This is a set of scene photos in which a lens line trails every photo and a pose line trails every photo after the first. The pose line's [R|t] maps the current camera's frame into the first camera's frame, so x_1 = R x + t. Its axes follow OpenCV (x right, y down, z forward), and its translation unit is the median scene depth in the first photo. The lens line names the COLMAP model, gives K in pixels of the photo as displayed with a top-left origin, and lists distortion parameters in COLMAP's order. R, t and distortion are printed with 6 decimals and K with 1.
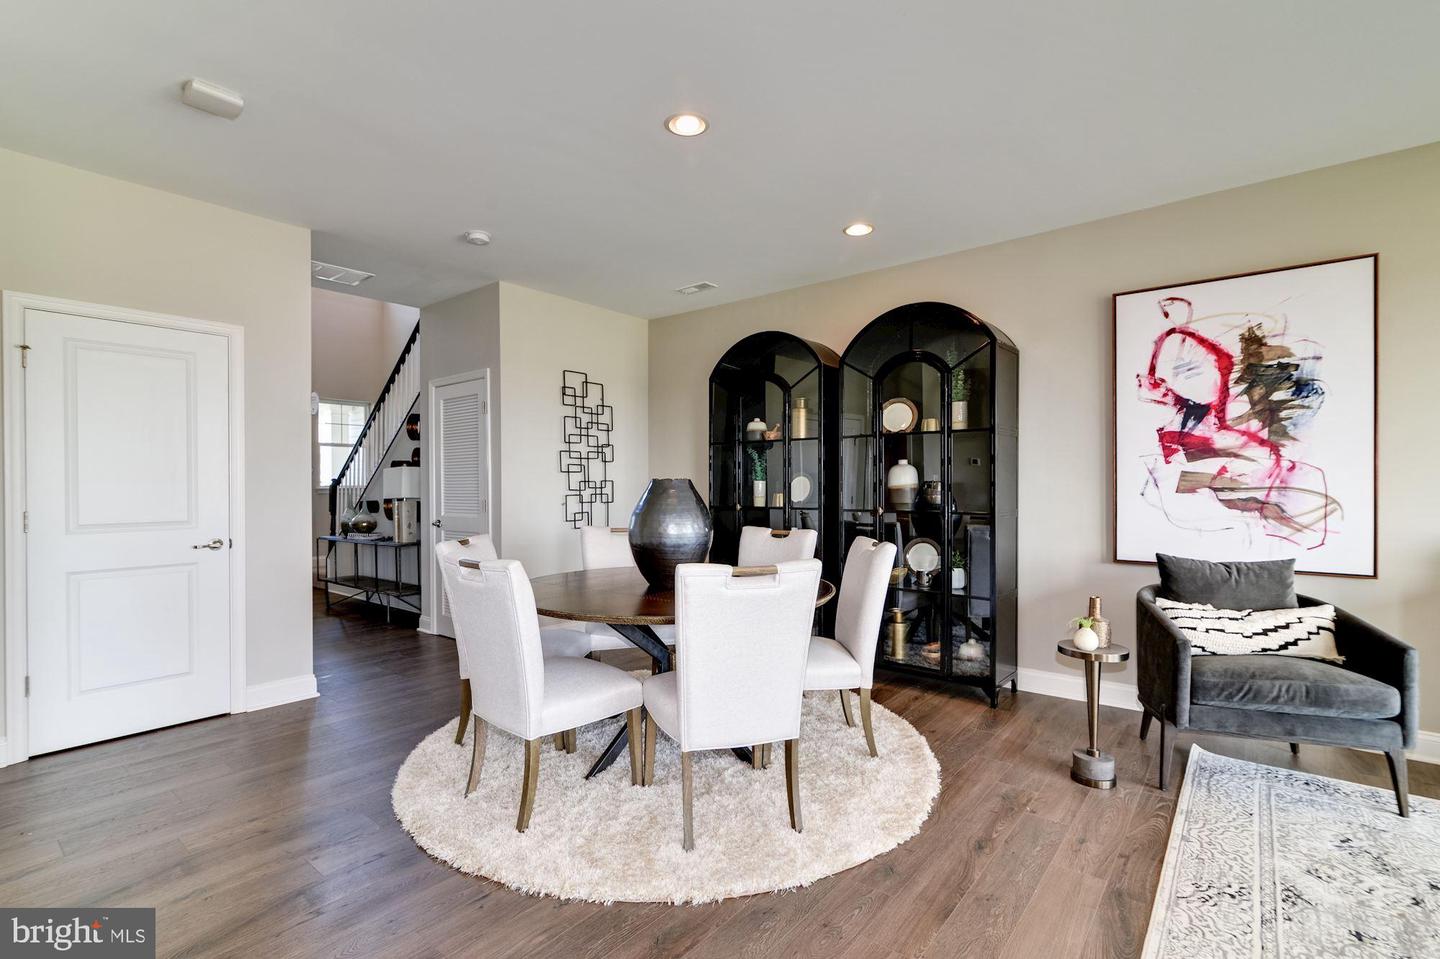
lens RADIAL K [[659.5, 0, 722.2], [0, 659.5, 474.0], [0, 0, 1]] dist [-0.000169, 0.001279]
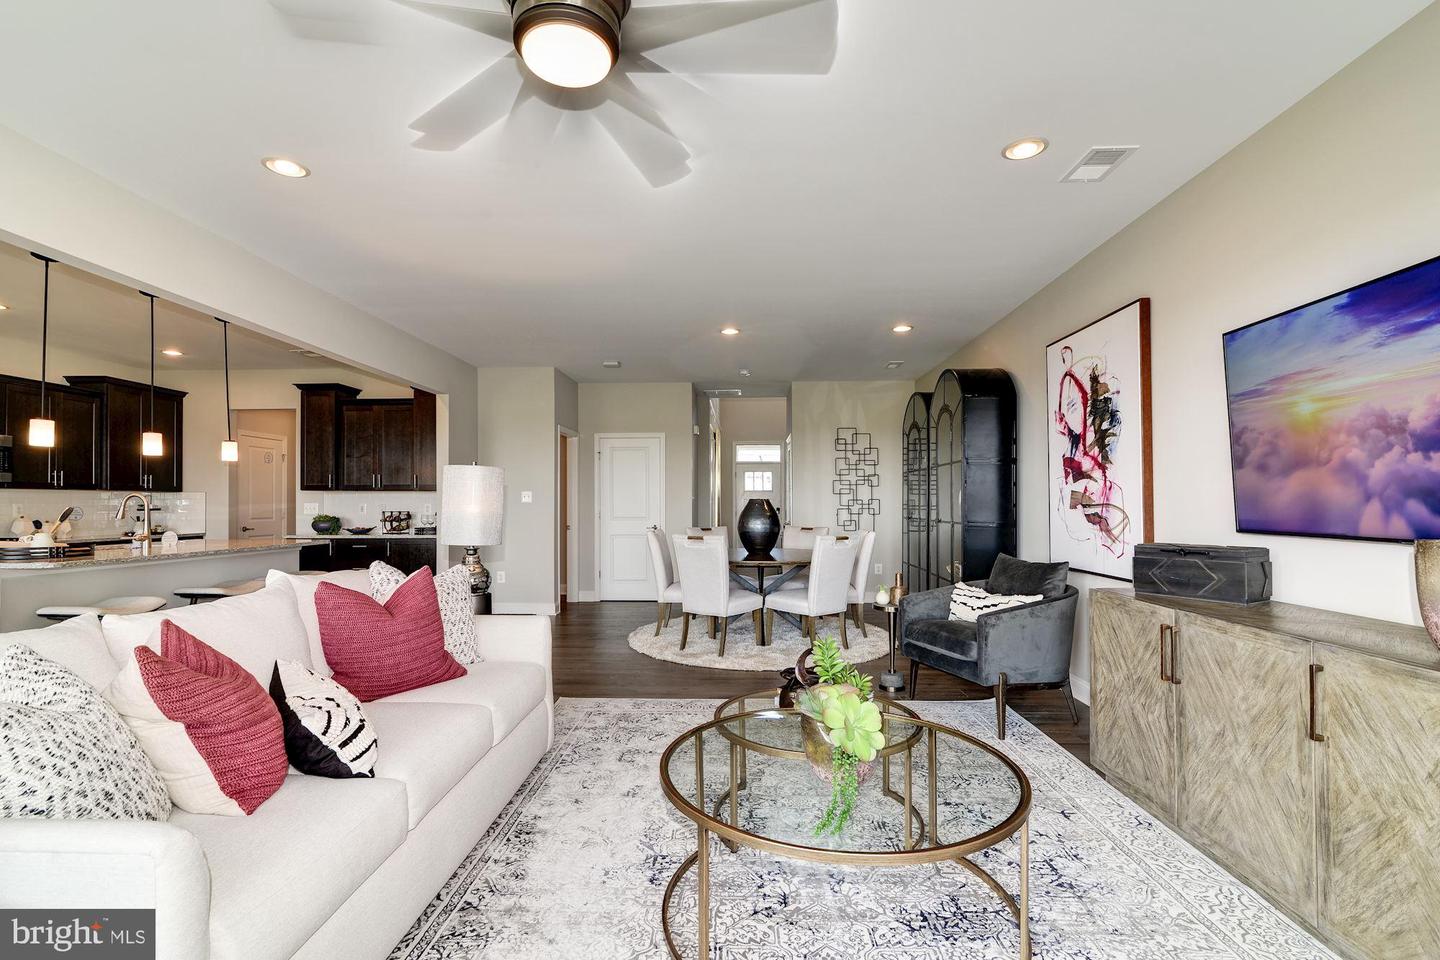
lens RADIAL K [[659.5, 0, 720.2], [0, 659.5, 493.7], [0, 0, 1]] dist [-0.000169, 0.001279]
pose [[0.600777, -0.009801, -0.799357, 1.302662], [0.011008, 0.999931, -0.003987, -0.000809], [0.799341, -0.006404, 0.600843, -0.233205]]
